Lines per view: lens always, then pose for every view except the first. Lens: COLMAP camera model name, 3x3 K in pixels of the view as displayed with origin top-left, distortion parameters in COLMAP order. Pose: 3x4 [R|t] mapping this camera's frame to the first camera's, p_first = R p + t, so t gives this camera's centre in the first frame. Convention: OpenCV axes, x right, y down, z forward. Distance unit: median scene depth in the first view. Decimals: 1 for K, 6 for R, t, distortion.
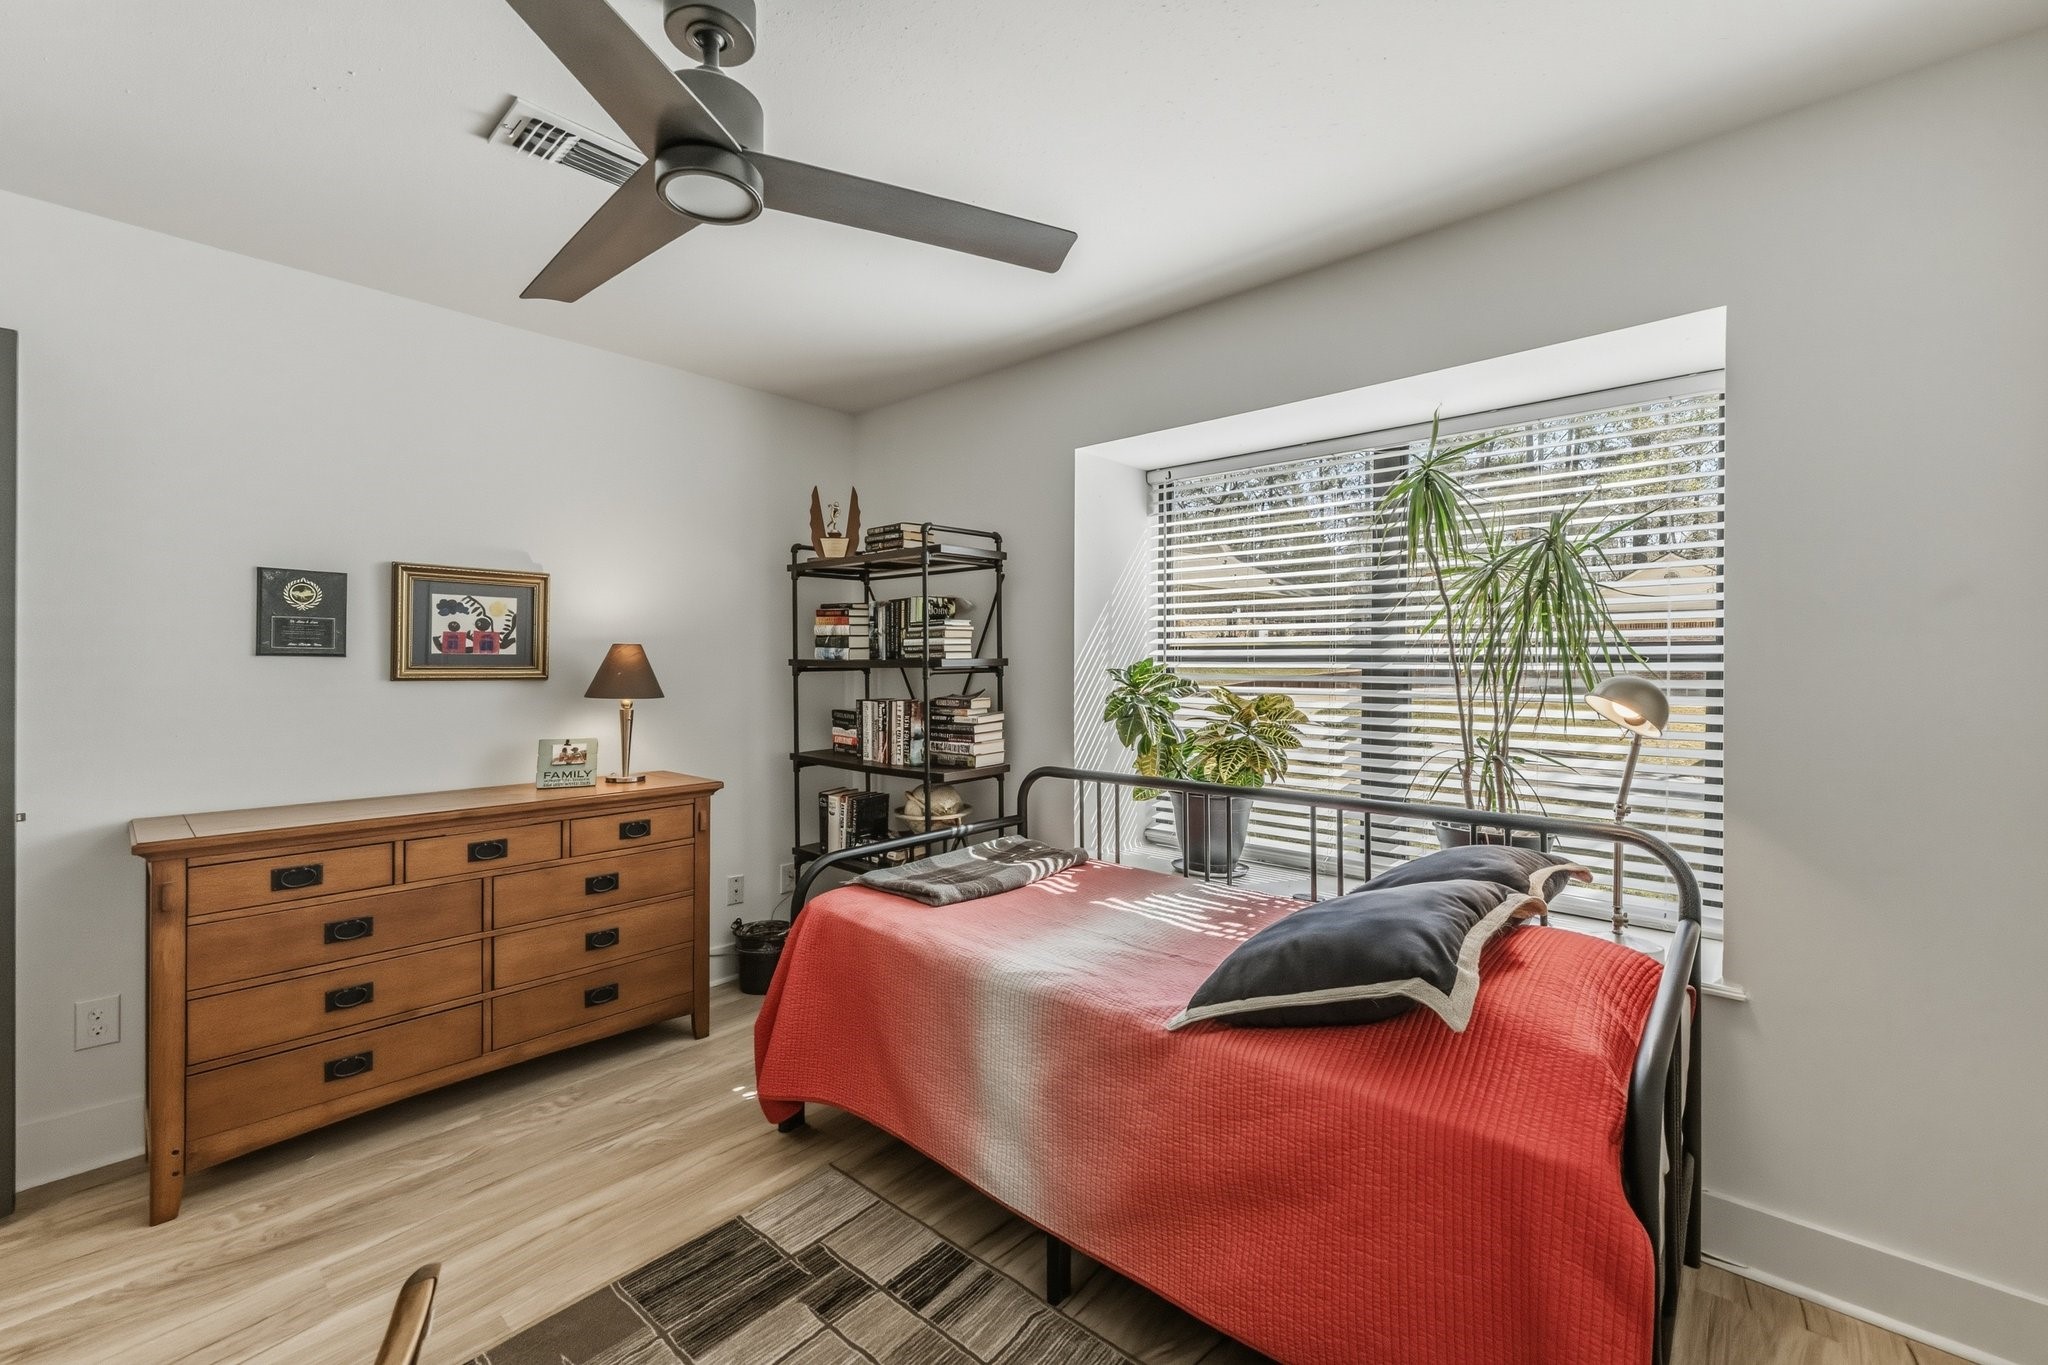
lens RADIAL K [[841.8, 0, 1018.5], [0, 841.8, 667.1], [0, 0, 1]] dist [-0.000515, -0.000018]
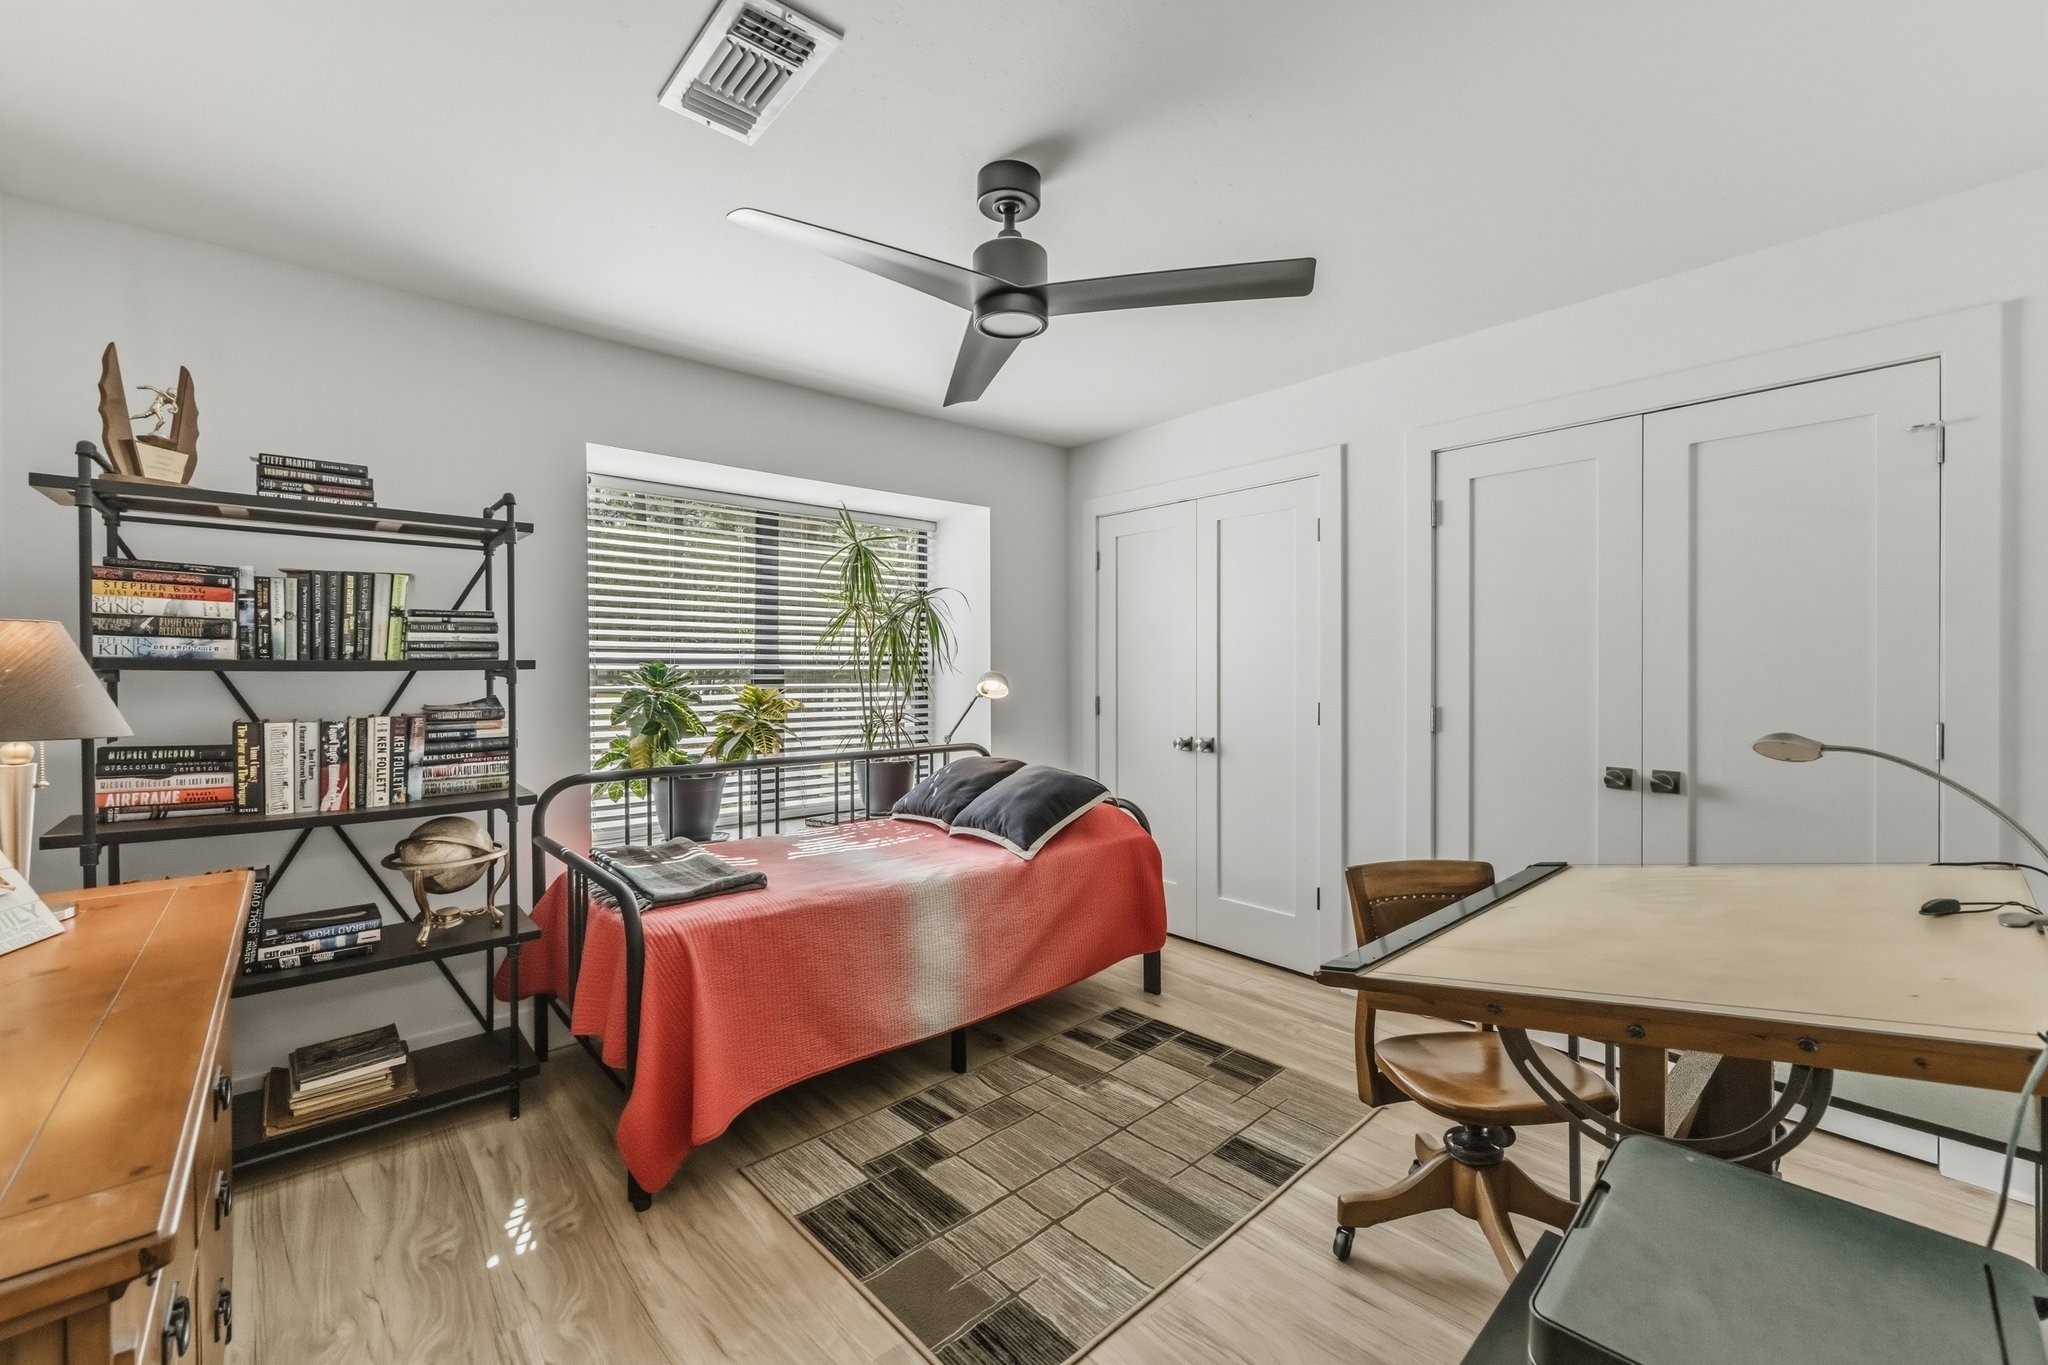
lens RADIAL K [[814.7, 0, 1024.0], [0, 814.7, 682.5], [0, 0, 1]] dist [0.000588, 0.000087]
pose [[0.110526, -0.020867, 0.993654, -0.792951], [0.002599, 0.999782, 0.020706, -0.002399], [-0.993870, 0.000294, 0.110556, 0.393205]]
